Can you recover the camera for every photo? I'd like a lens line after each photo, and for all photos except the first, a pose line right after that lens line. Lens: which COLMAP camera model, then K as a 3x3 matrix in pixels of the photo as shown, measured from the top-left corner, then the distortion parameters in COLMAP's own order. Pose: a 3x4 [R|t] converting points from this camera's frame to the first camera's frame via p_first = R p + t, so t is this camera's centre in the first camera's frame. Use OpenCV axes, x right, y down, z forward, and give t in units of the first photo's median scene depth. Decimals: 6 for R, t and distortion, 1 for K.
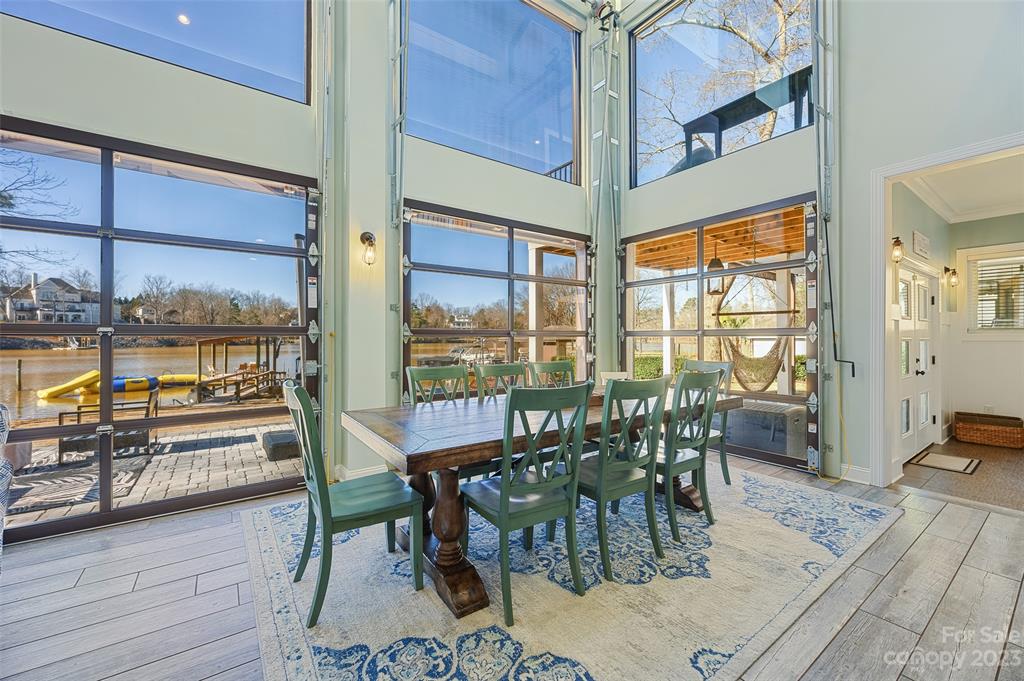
lens RADIAL K [[411.2, 0, 515.7], [0, 411.2, 334.4], [0, 0, 1]] dist [0.001414, 0.000286]
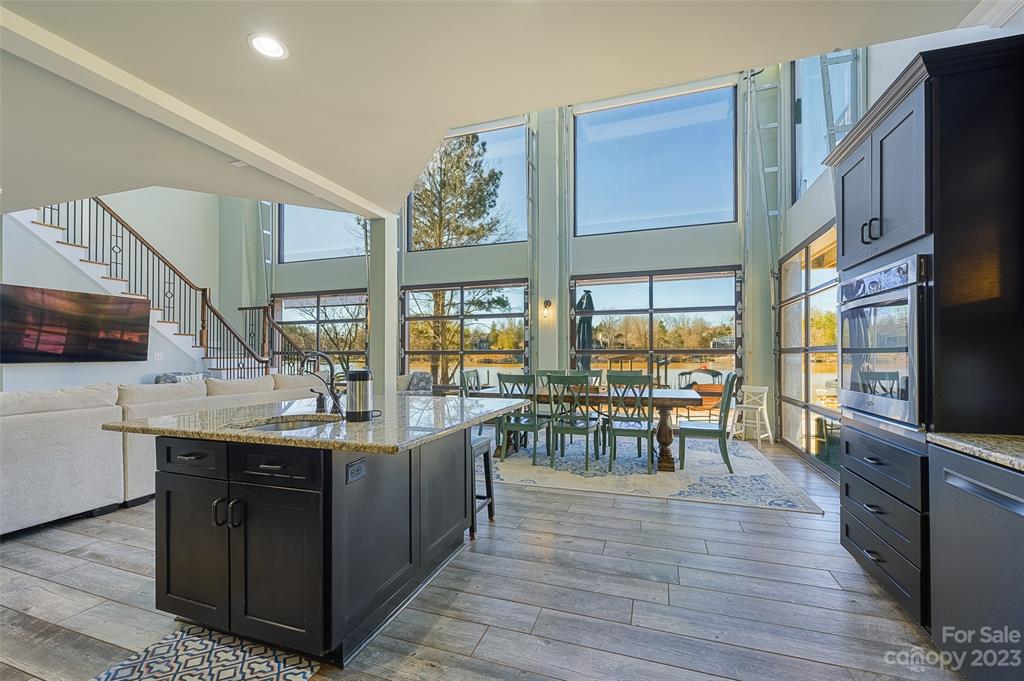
lens RADIAL K [[416.6, 0, 515.9], [0, 416.6, 352.2], [0, 0, 1]] dist [-0.000871, -0.000067]
pose [[0.581087, -0.007202, -0.813810, 0.868860], [0.007027, 0.999968, -0.003832, 0.000308], [0.813811, -0.003491, 0.581119, -0.191966]]
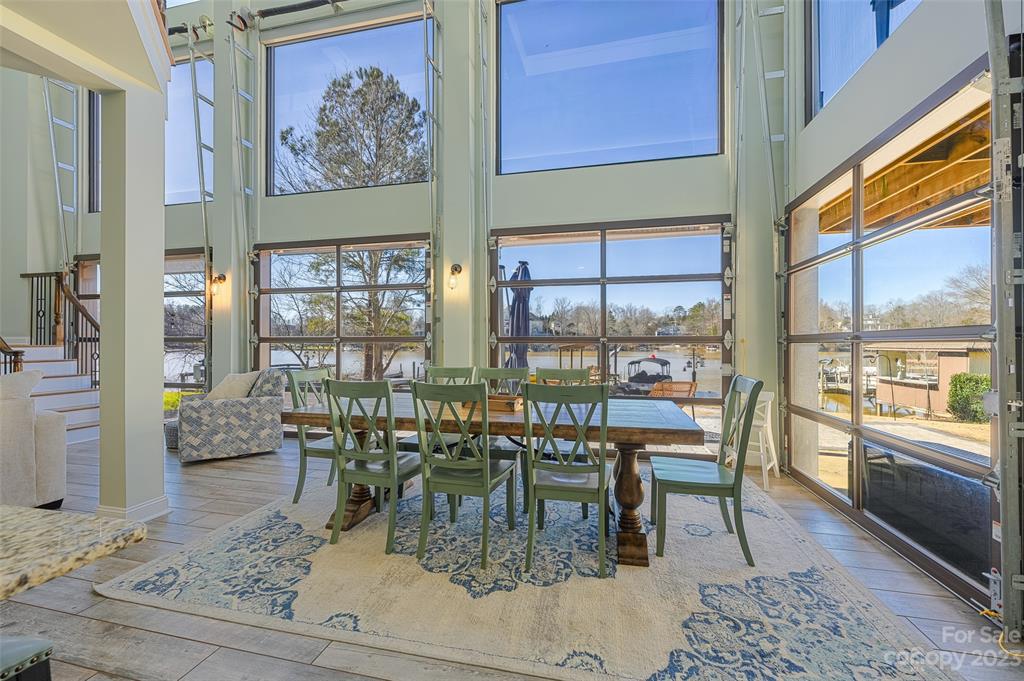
lens RADIAL K [[406.8, 0, 512.0], [0, 406.8, 340.5], [0, 0, 1]] dist [-0.000444, -0.000160]
pose [[0.658510, -0.005331, -0.752553, 0.566850], [0.003888, 0.999986, -0.003682, 0.001653], [0.752562, -0.000501, 0.658521, 0.206796]]
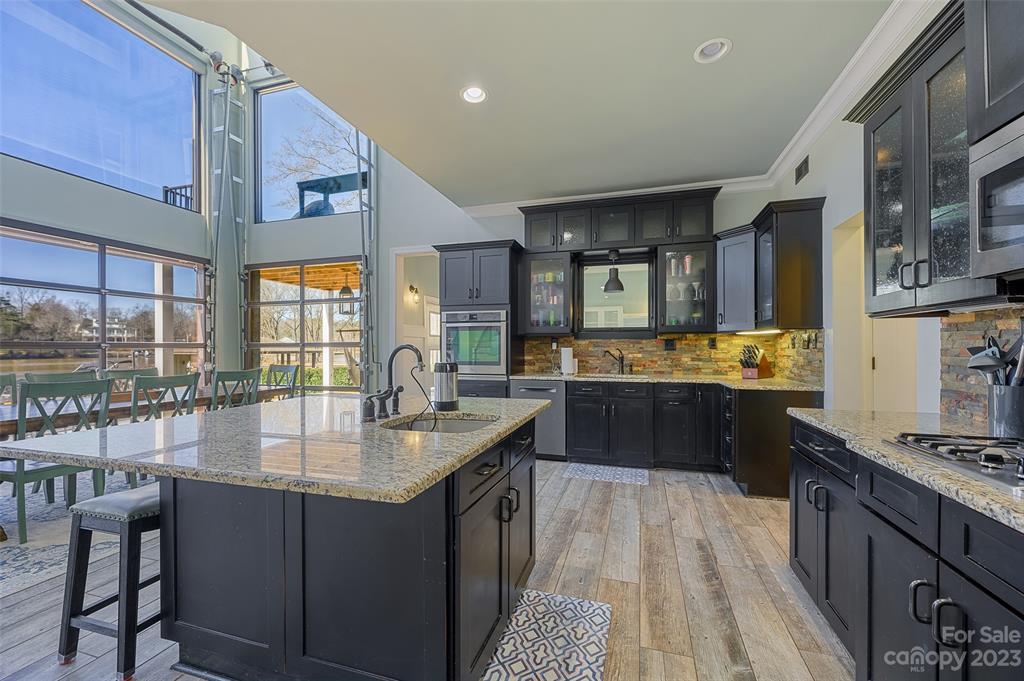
lens RADIAL K [[413.3, 0, 518.5], [0, 413.3, 345.4], [0, 0, 1]] dist [0.000161, 0.000077]
pose [[0.795420, -0.002221, 0.606054, 0.194050], [0.001825, 0.999998, 0.001269, -0.002807], [-0.606055, 0.000097, 0.795422, -0.488337]]
